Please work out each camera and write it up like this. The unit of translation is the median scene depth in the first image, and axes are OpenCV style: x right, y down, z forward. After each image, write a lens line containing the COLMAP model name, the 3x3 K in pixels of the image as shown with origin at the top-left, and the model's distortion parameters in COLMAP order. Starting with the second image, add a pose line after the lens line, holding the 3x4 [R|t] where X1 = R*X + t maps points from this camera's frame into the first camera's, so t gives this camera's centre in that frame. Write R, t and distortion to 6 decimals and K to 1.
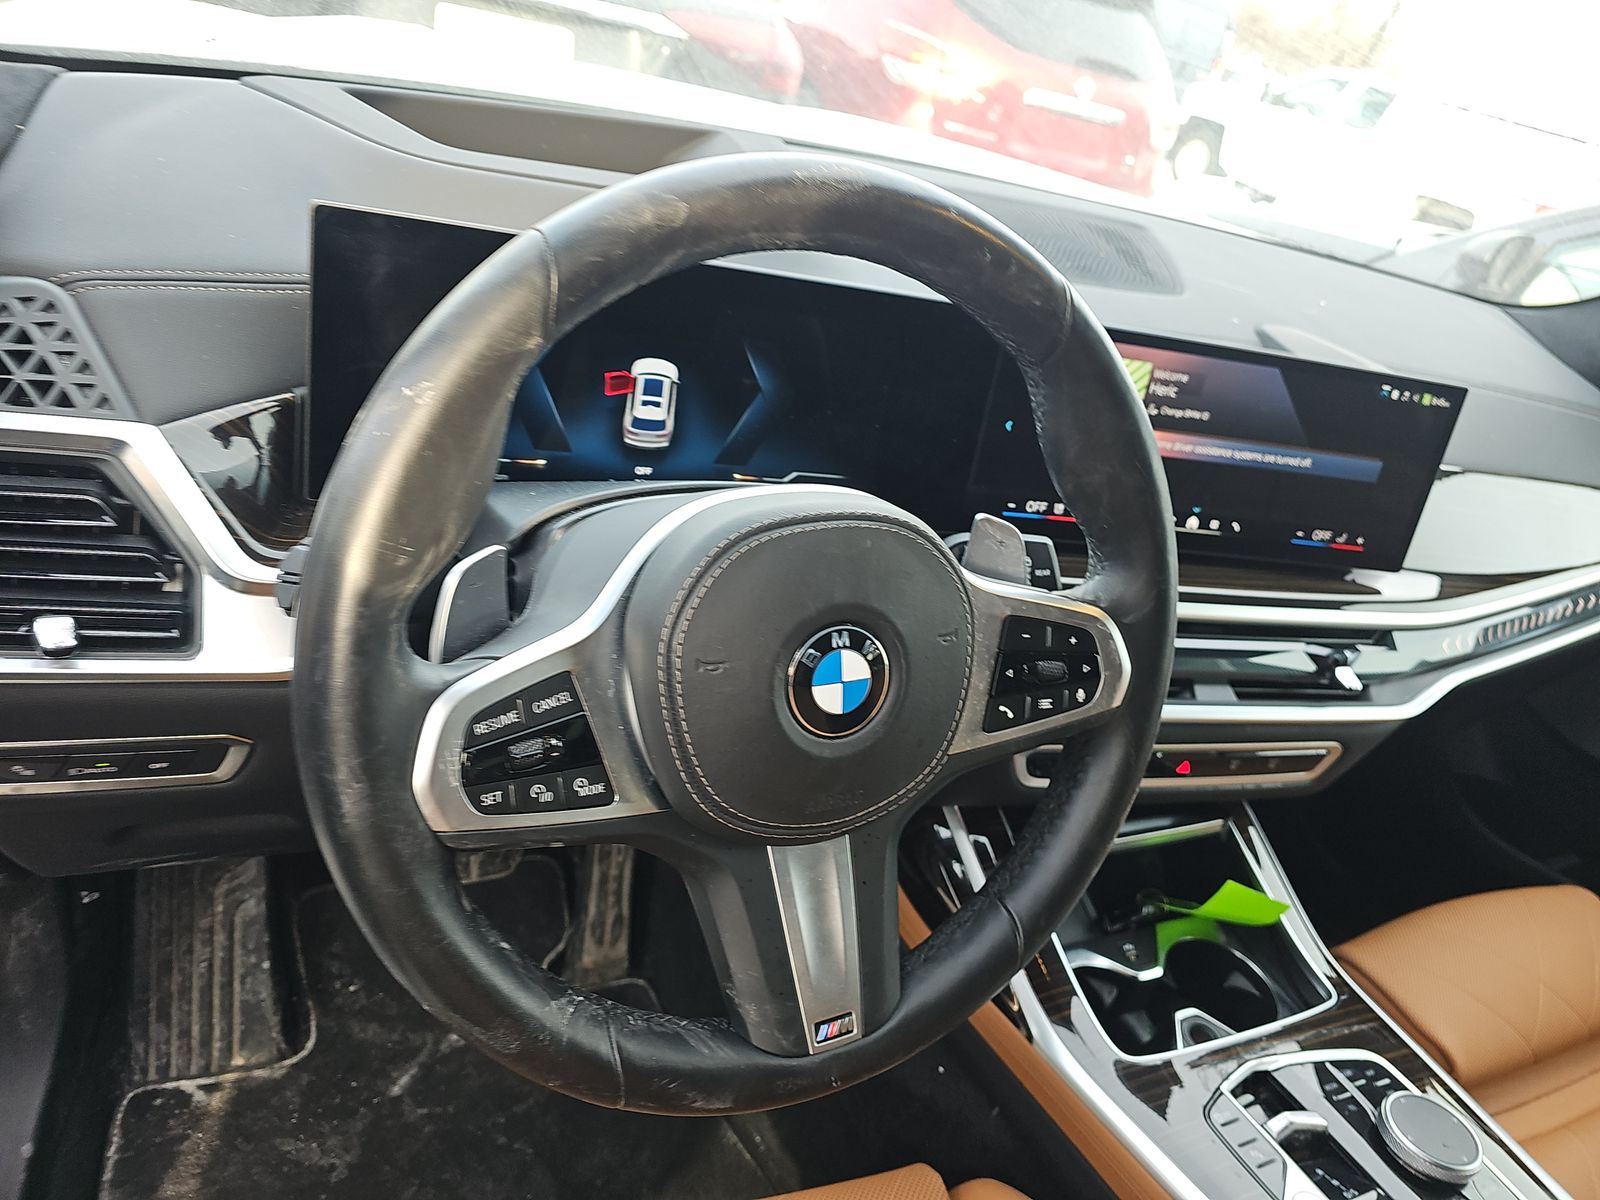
lens RADIAL K [[1051.2, 0, 805.0], [0, 1051.2, 625.7], [0, 0, 1]] dist [0.009770, -0.000639]
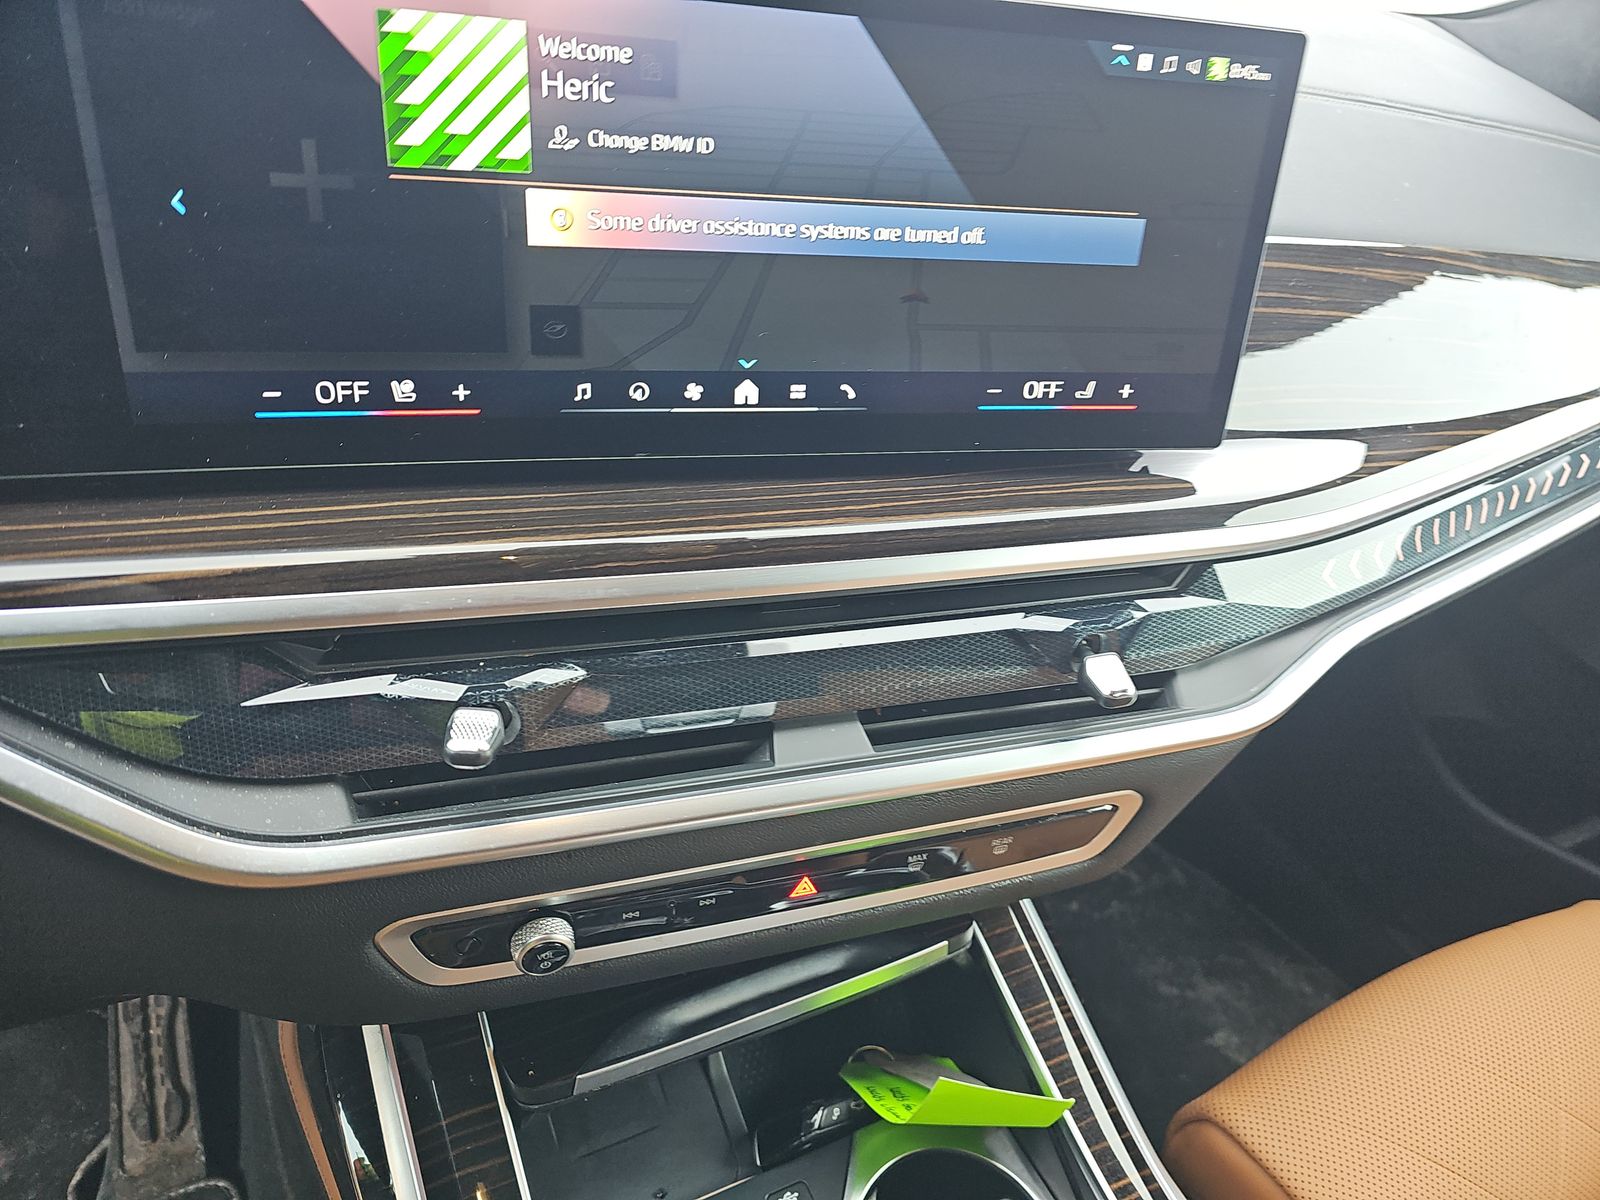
lens RADIAL K [[1051.2, 0, 805.0], [0, 1051.2, 625.7], [0, 0, 1]] dist [0.009770, -0.000639]
pose [[0.993533, -0.112384, -0.016202, 0.372212], [0.113131, 0.991962, 0.056676, -0.016140], [0.009702, -0.058142, 0.998261, 0.496672]]
